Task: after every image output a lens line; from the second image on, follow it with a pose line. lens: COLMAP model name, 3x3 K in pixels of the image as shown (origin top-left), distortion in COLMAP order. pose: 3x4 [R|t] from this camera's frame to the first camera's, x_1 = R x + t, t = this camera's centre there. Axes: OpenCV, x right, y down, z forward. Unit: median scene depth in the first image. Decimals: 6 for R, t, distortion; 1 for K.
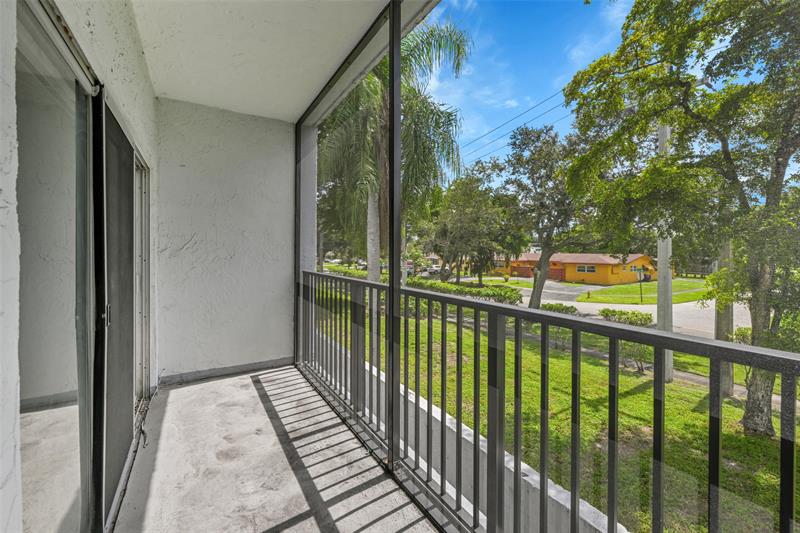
lens RADIAL K [[316.0, 0, 397.5], [0, 316.0, 267.8], [0, 0, 1]] dist [-0.000262, -0.000020]
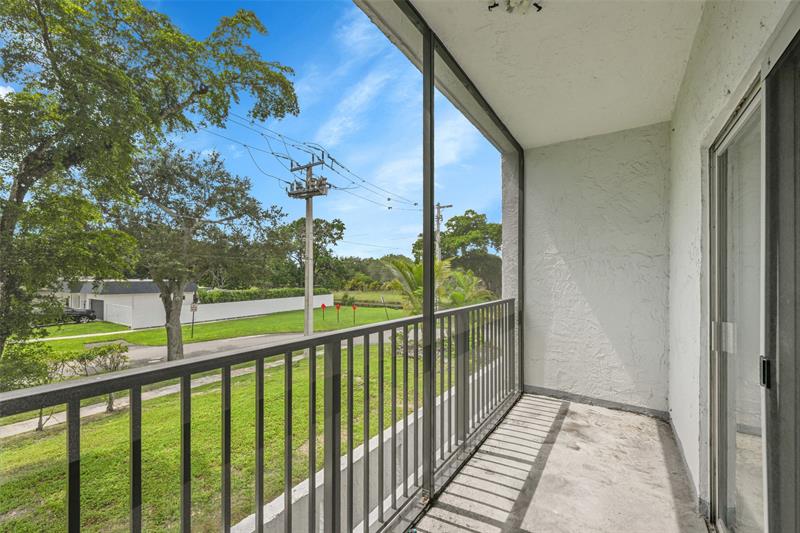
lens RADIAL K [[316.0, 0, 397.5], [0, 316.0, 267.8], [0, 0, 1]] dist [-0.000262, -0.000020]
pose [[-0.400109, 0.017255, 0.916305, -0.925978], [0.017628, 0.999783, -0.011130, -0.084980], [-0.916298, 0.011699, -0.400326, 1.513615]]
